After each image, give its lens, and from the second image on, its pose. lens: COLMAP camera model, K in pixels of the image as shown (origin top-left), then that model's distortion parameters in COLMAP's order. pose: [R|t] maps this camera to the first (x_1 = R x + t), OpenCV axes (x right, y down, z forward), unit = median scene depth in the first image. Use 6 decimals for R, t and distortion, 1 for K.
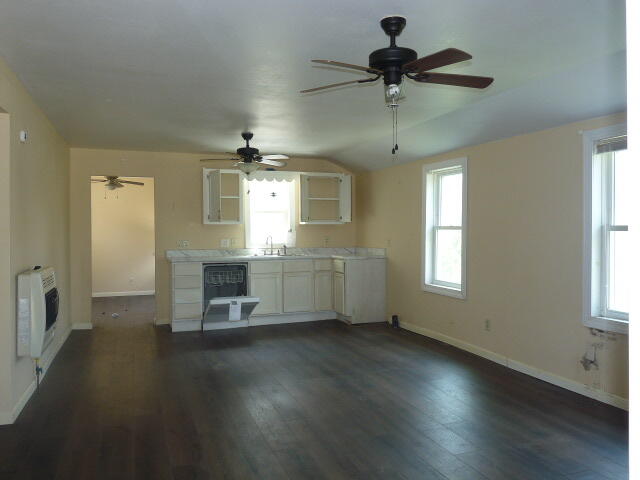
lens RADIAL K [[517.0, 0, 317.7], [0, 517.0, 240.7], [0, 0, 1]] dist [-0.001721, -0.053030]
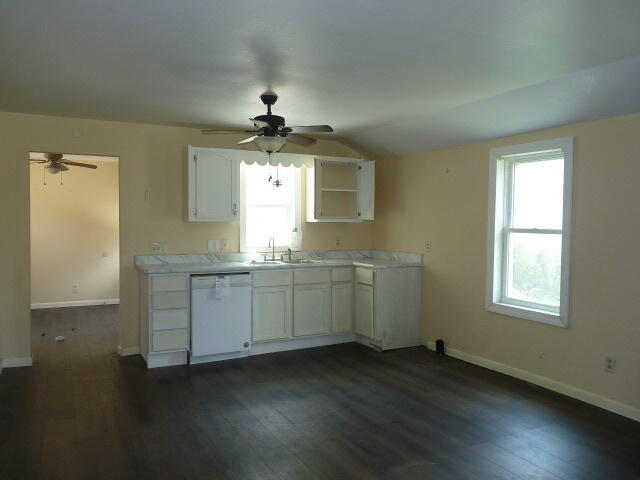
lens RADIAL K [[517.0, 0, 317.7], [0, 517.0, 240.7], [0, 0, 1]] dist [-0.001721, -0.053030]
pose [[0.992218, 0.005462, 0.124397, -0.126433], [-0.007381, 0.999861, 0.014973, -0.015947], [-0.124297, -0.015775, 0.992120, 0.231444]]
